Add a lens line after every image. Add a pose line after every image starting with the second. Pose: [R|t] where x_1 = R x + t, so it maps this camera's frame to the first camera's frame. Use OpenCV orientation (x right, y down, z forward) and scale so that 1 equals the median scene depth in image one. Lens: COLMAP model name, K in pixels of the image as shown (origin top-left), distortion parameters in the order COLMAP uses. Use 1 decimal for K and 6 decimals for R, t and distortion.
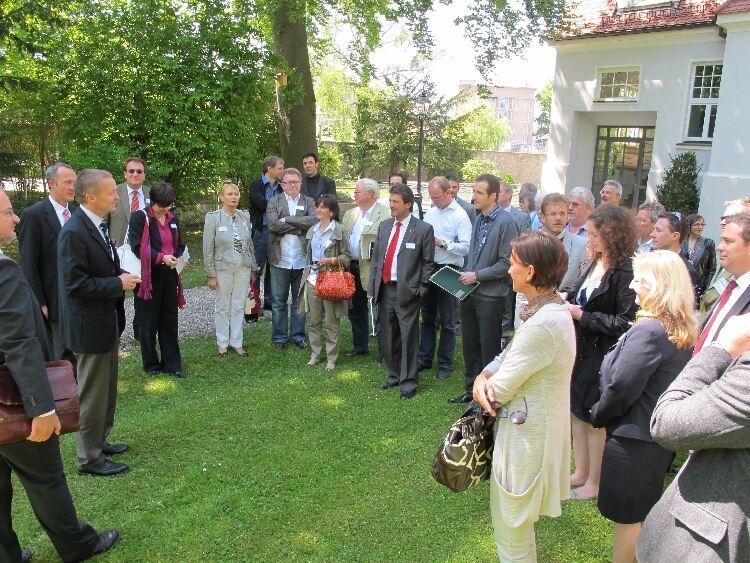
lens RADIAL K [[626.3, 0, 373.3], [0, 626.3, 281.8], [0, 0, 1]] dist [-0.099943, 0.015846]
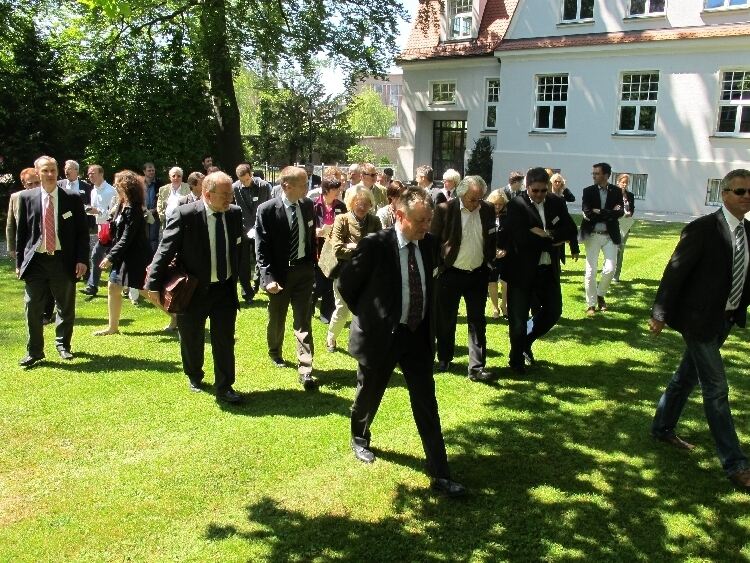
lens RADIAL K [[626.3, 0, 376.0], [0, 626.3, 279.7], [0, 0, 1]] dist [-0.099943, 0.015846]
pose [[0.986128, -0.059772, 0.154852, -0.017488], [0.057075, 0.998132, 0.021811, 0.077530], [-0.155867, -0.012670, 0.987697, -0.410315]]
